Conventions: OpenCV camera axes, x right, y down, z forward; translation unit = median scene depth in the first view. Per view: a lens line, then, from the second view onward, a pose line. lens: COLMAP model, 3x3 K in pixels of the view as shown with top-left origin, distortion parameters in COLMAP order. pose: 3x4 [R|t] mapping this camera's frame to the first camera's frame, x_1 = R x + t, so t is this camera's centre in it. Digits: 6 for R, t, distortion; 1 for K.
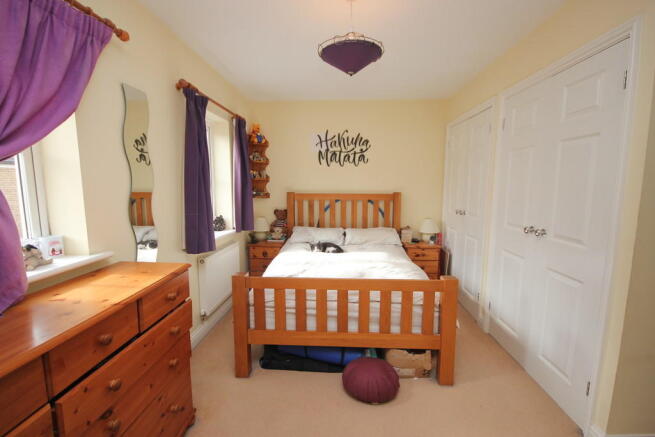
lens RADIAL K [[300.5, 0, 328.4], [0, 300.5, 218.0], [0, 0, 1]] dist [0.001328, -0.000597]
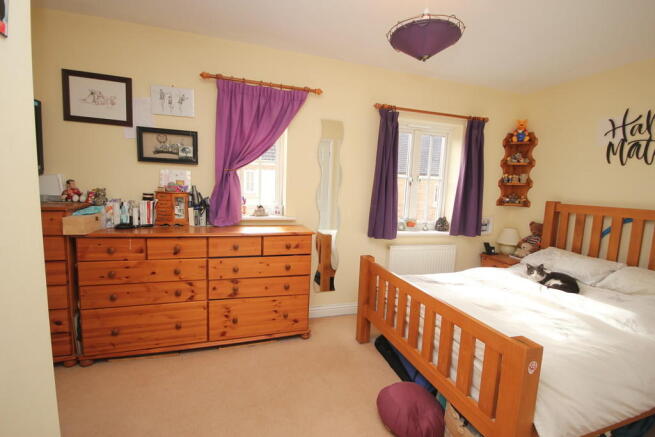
lens RADIAL K [[300.5, 0, 326.0], [0, 300.5, 219.1], [0, 0, 1]] dist [0.001328, -0.000597]
pose [[0.364872, 0.120804, -0.923187, 0.378544], [-0.146896, 0.986597, 0.071044, -0.012200], [0.919397, 0.109691, 0.377727, 0.190116]]
